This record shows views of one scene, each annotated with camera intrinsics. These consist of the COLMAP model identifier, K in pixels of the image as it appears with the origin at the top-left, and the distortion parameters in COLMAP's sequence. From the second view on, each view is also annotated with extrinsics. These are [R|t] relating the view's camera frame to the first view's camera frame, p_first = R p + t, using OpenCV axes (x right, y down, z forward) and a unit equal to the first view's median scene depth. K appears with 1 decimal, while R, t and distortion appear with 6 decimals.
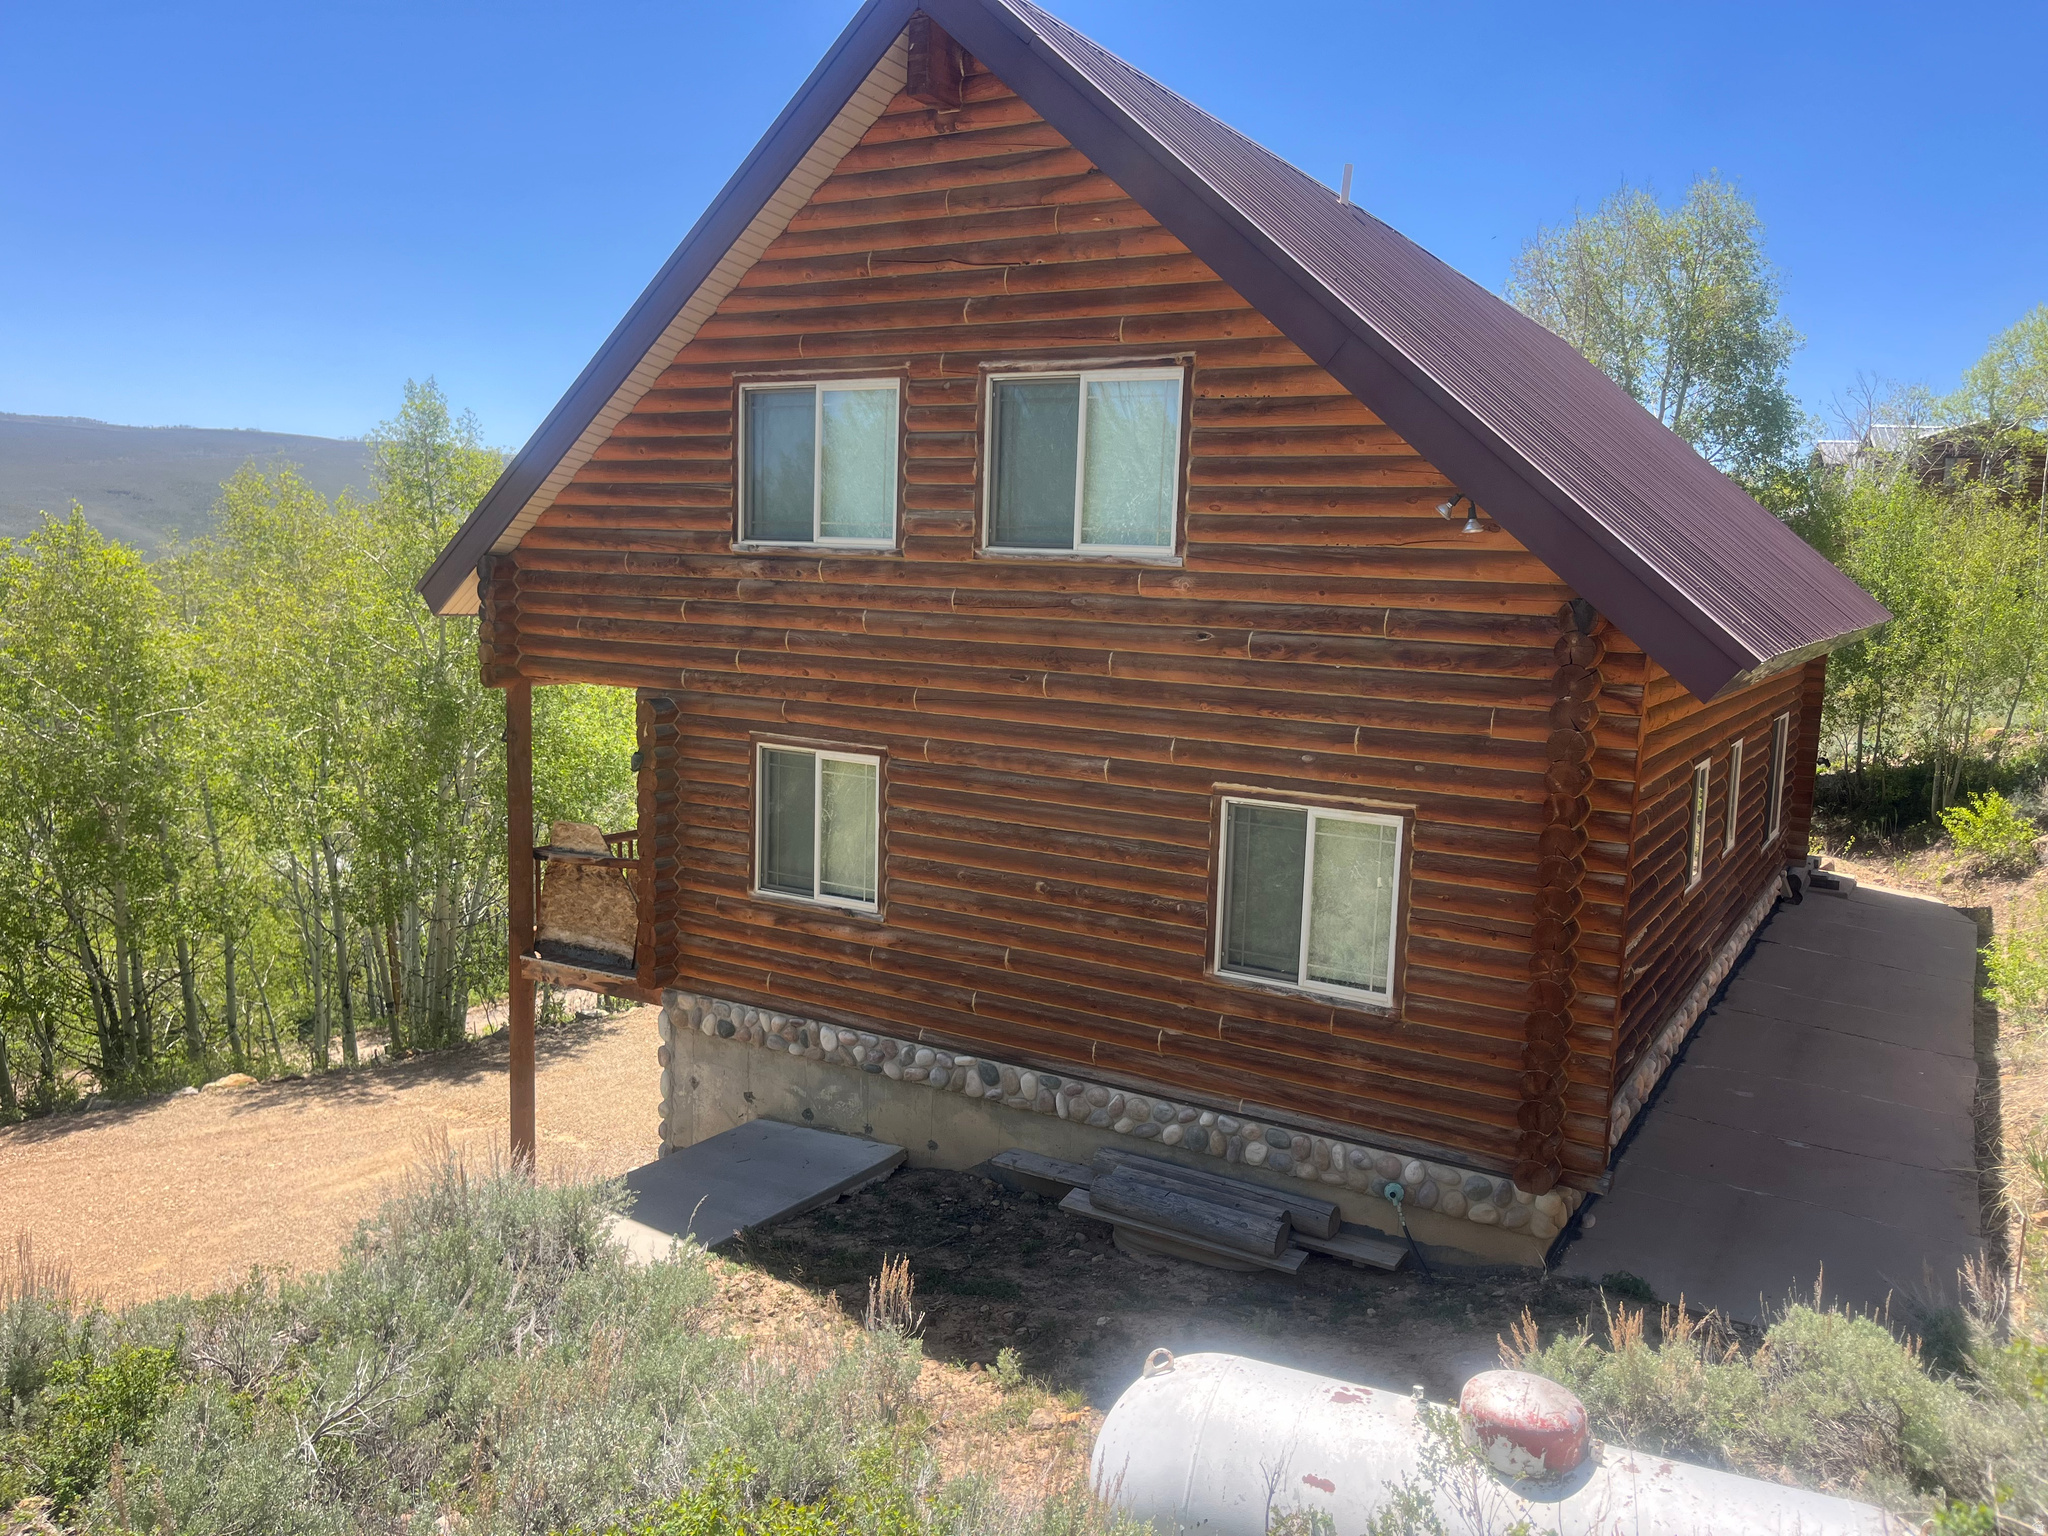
lens RADIAL K [[1563.2, 0, 1024.0], [0, 1563.2, 768.0], [0, 0, 1]] dist [0.054768, -0.083122]
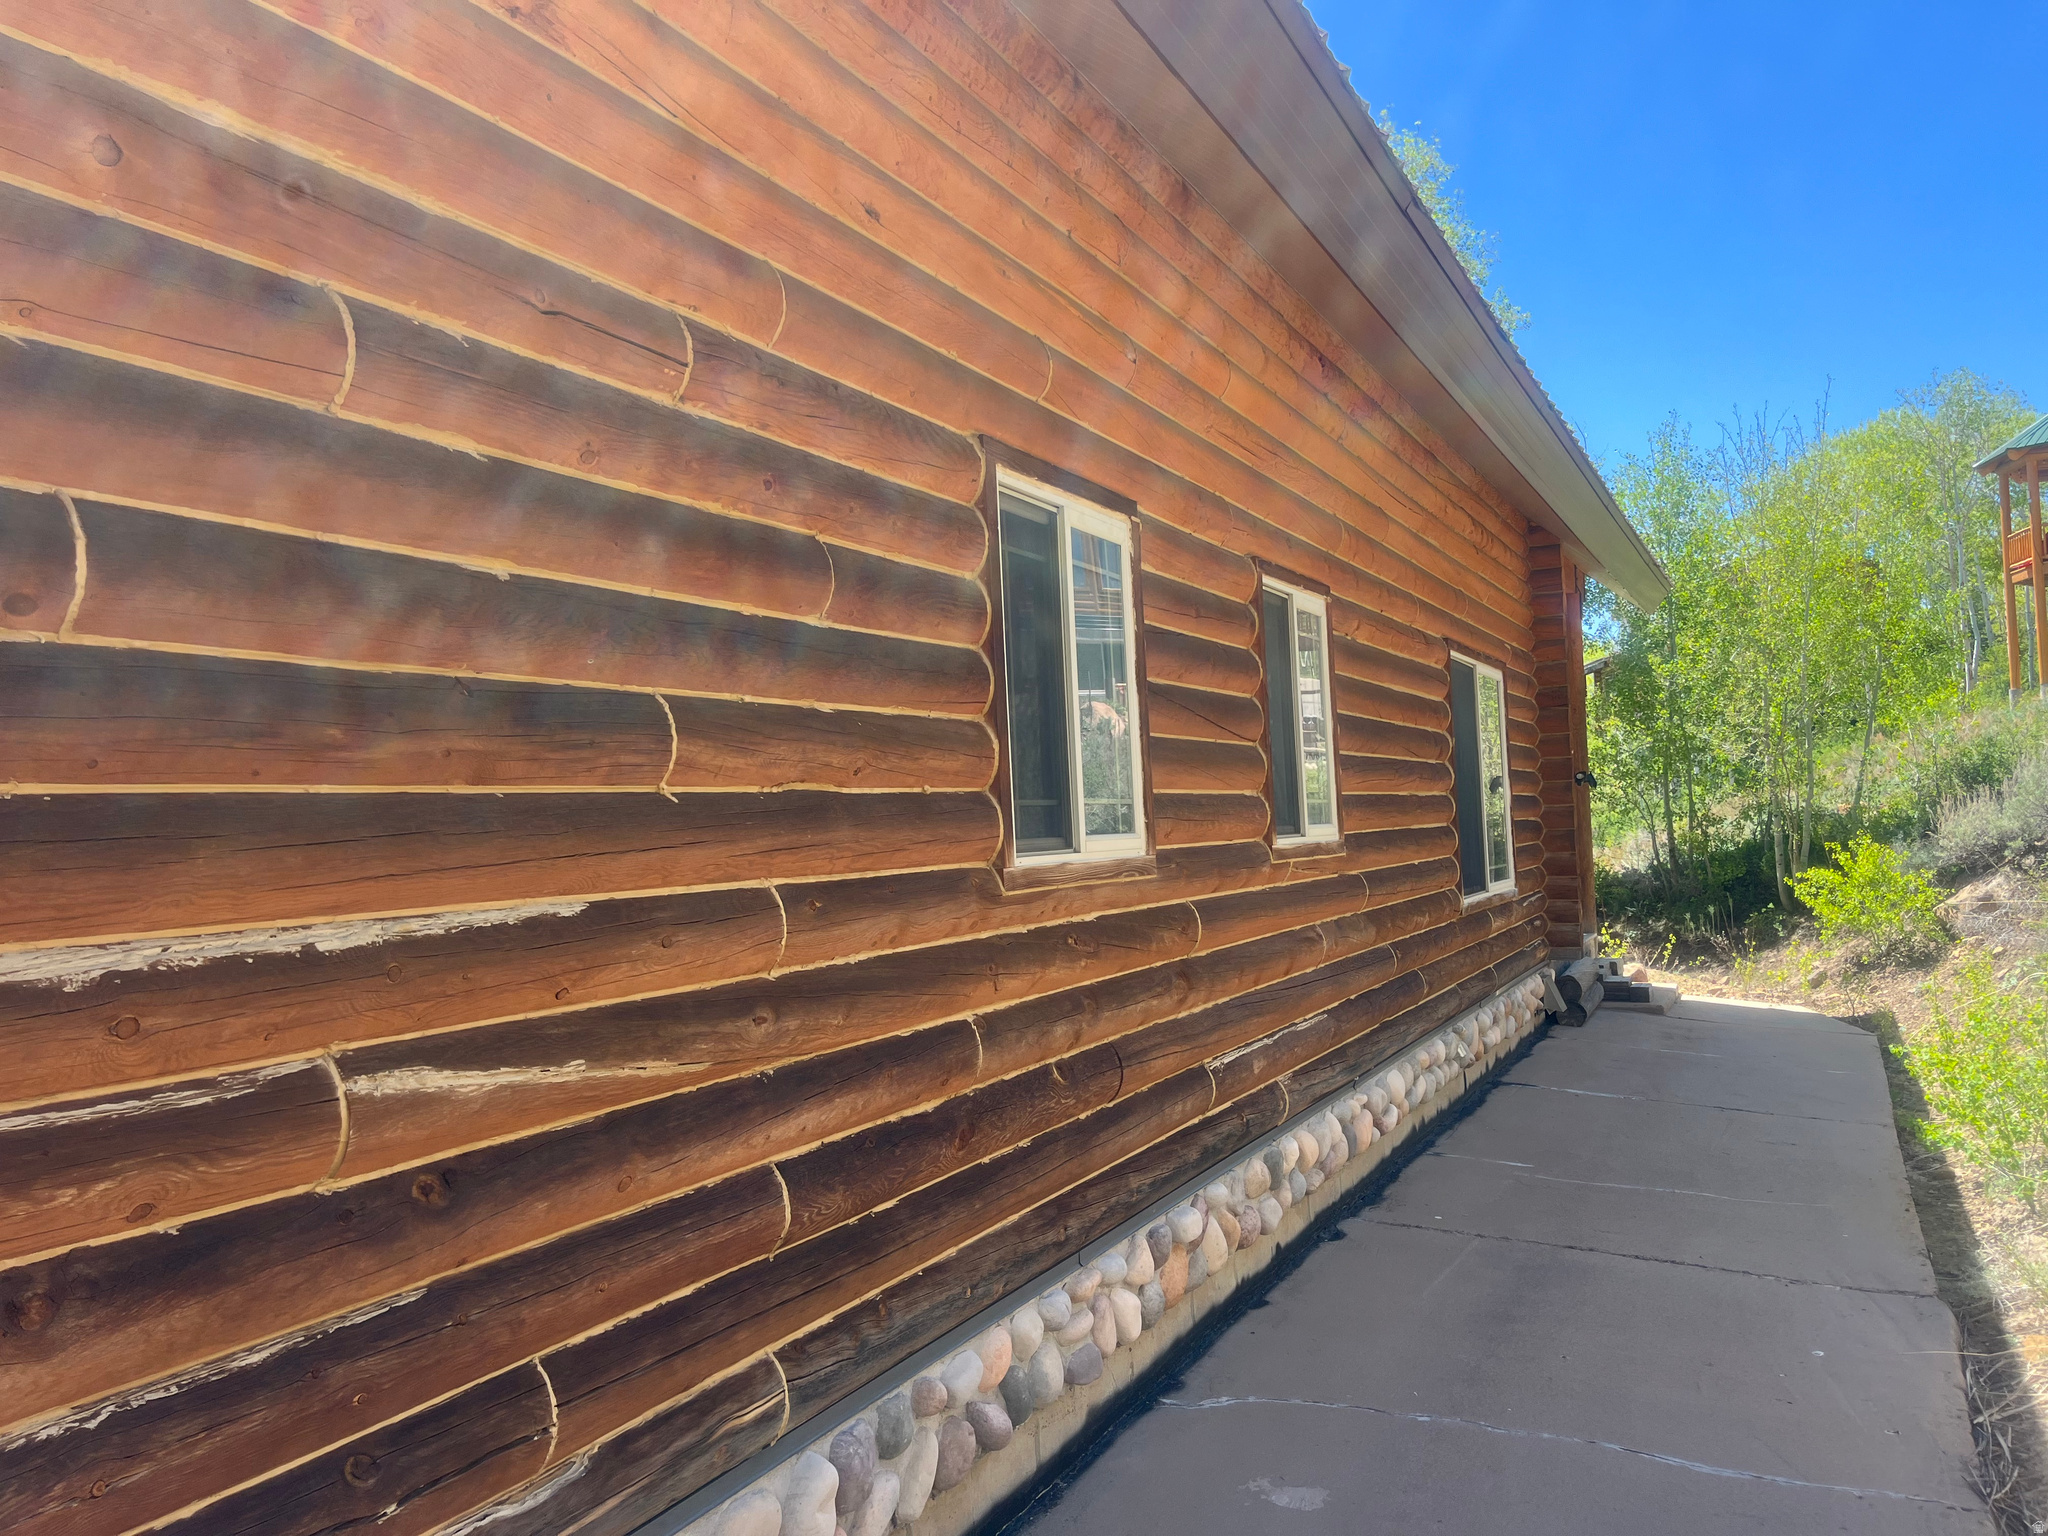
lens RADIAL K [[1562.6, 0, 1034.1], [0, 1562.6, 758.3], [0, 0, 1]] dist [0.054961, -0.084214]
pose [[0.993854, -0.067988, 0.087365, 0.223590], [0.081805, 0.982758, -0.165816, 0.063173], [-0.074585, 0.171944, 0.982279, 0.386647]]
